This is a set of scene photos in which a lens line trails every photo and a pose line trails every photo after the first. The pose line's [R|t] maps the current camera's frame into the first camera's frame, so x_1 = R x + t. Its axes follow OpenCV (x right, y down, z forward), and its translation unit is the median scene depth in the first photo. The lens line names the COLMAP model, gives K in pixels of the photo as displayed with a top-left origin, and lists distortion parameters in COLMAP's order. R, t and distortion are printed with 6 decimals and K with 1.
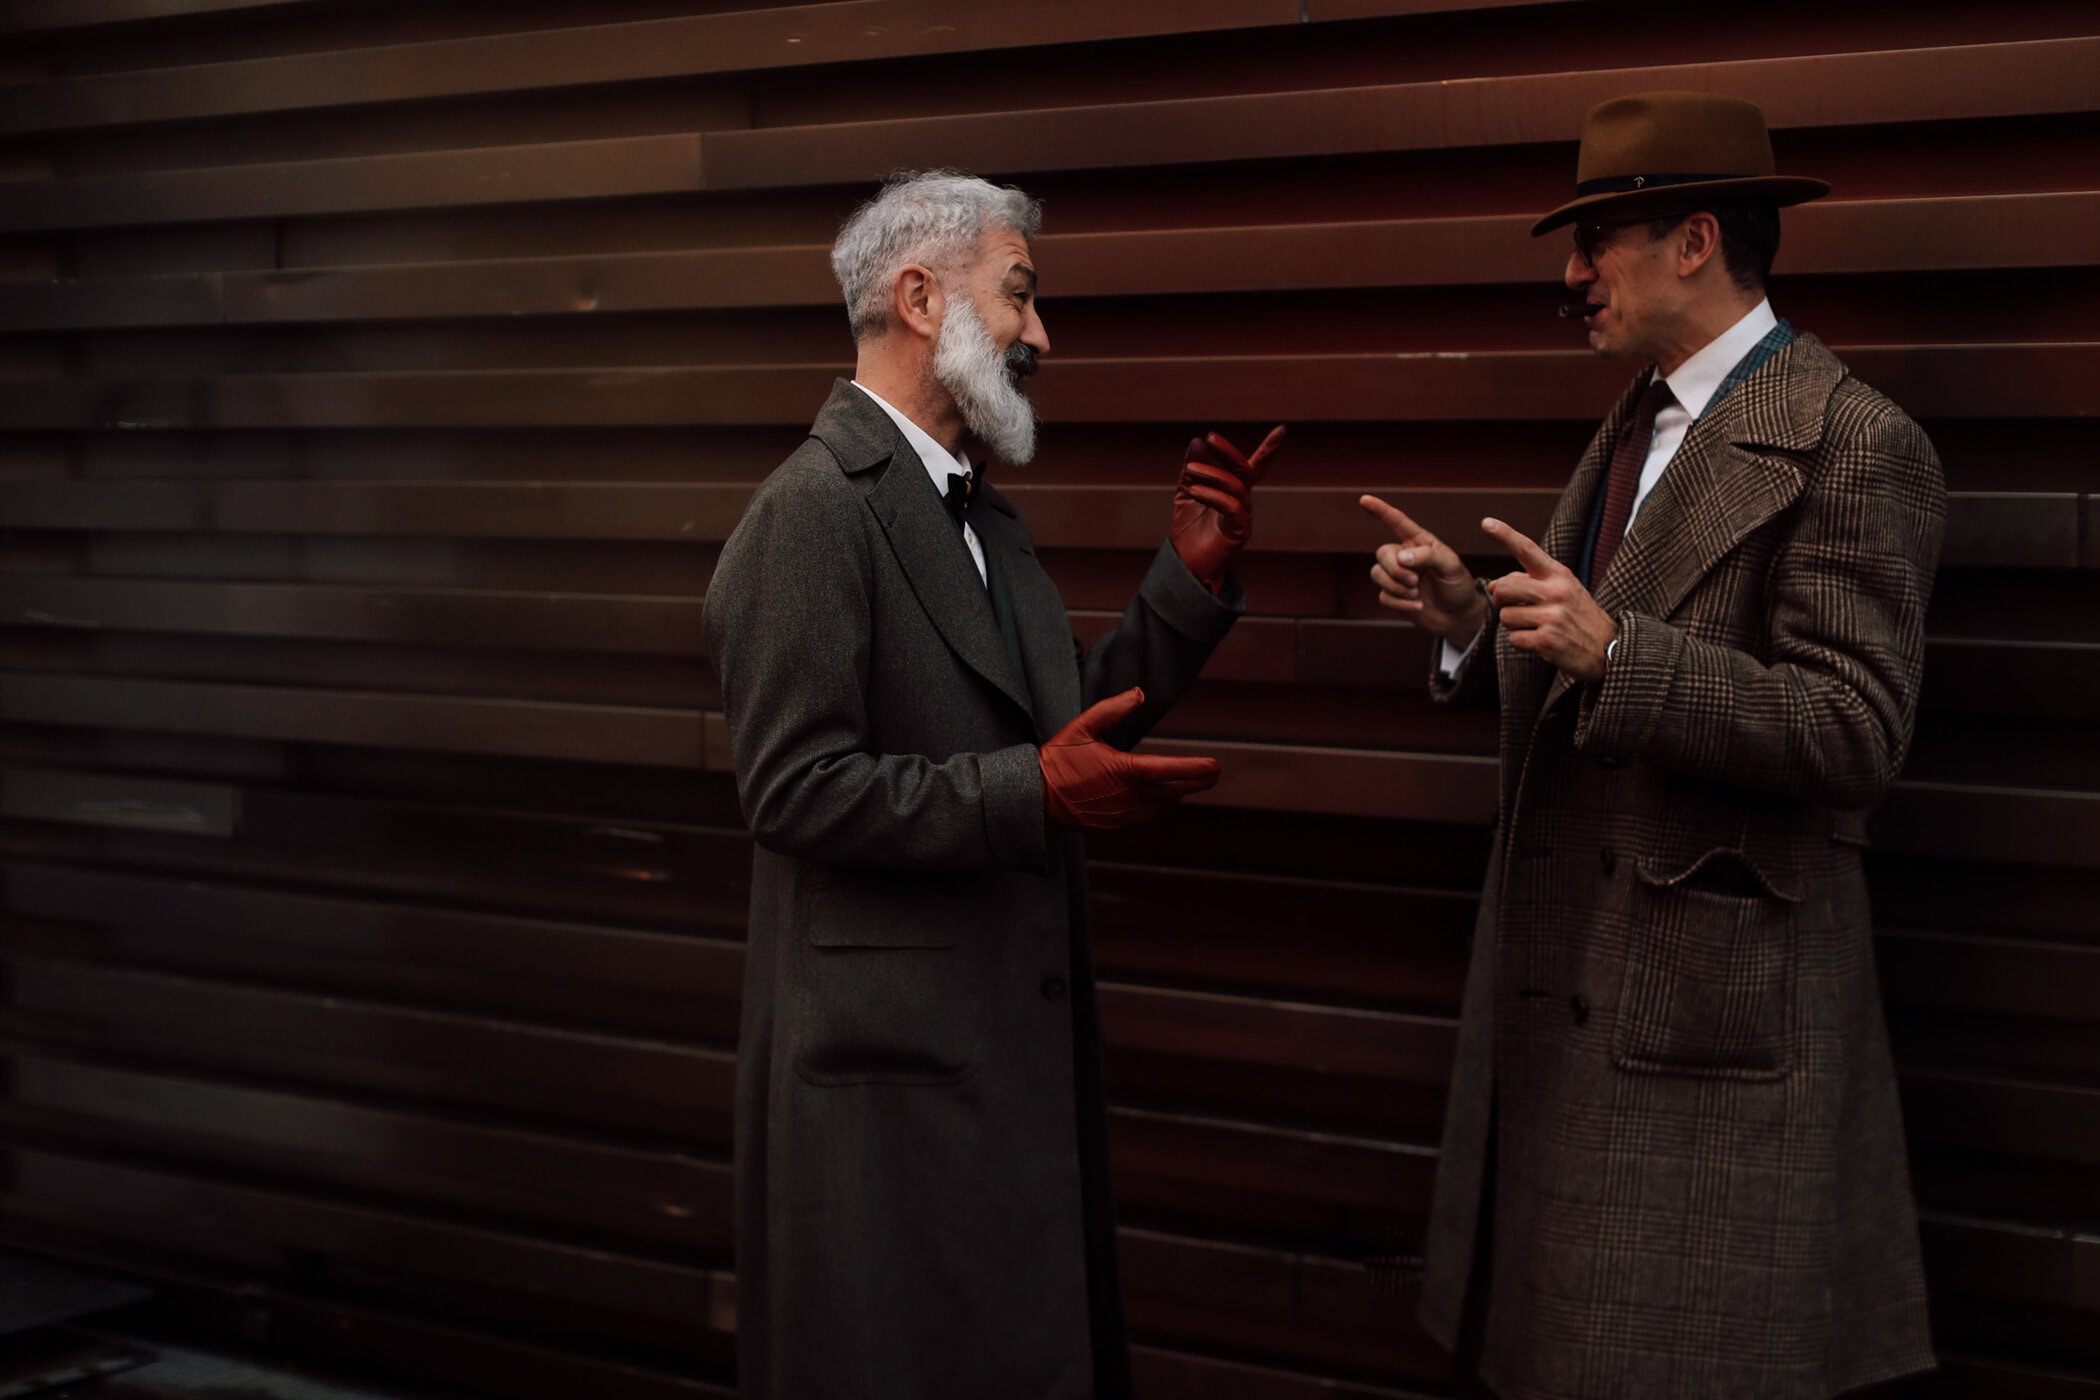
lens RADIAL K [[3053.0, 0, 1045.1], [0, 3053.0, 718.4], [0, 0, 1]] dist [-0.005462, 0.000784]
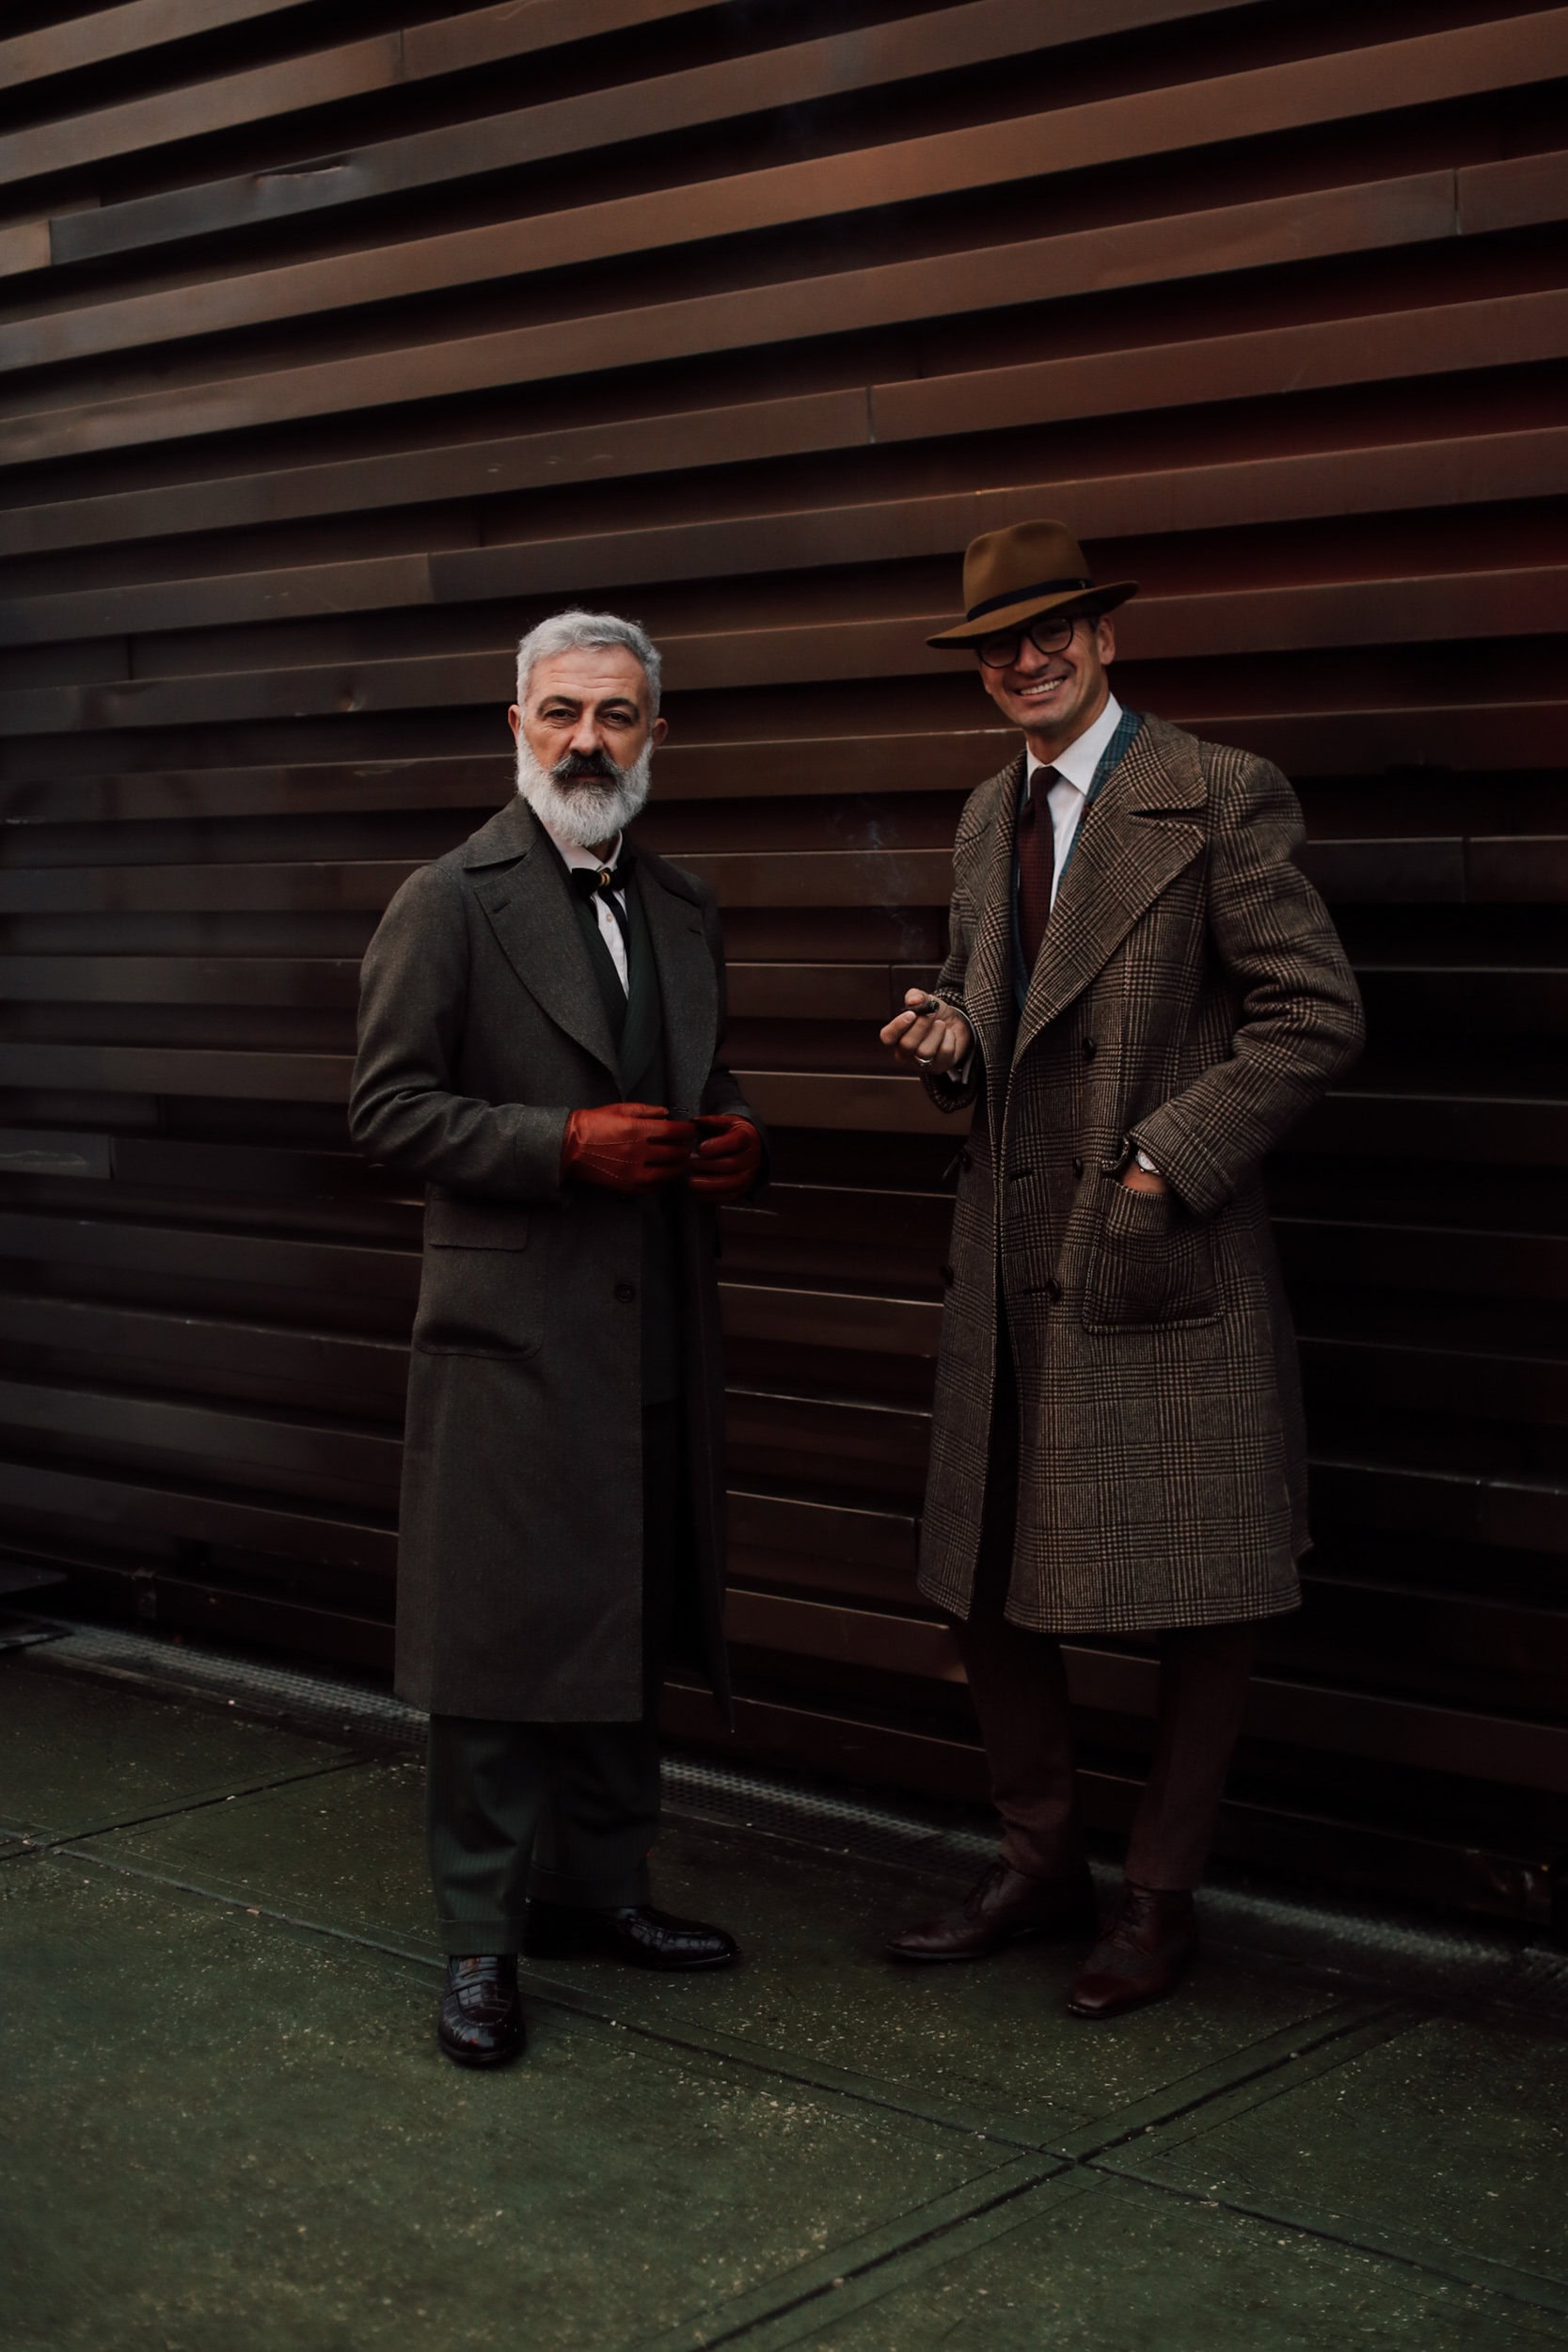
lens RADIAL K [[3363.5, 0, 784.0], [0, 3363.5, 1176.0], [0, 0, 1]] dist [-0.014382, 0.080649]
pose [[0.984344, -0.022436, -0.174826, 0.227805], [0.028806, 0.999007, 0.033985, 0.002503], [0.173890, -0.038489, 0.984013, -0.220566]]
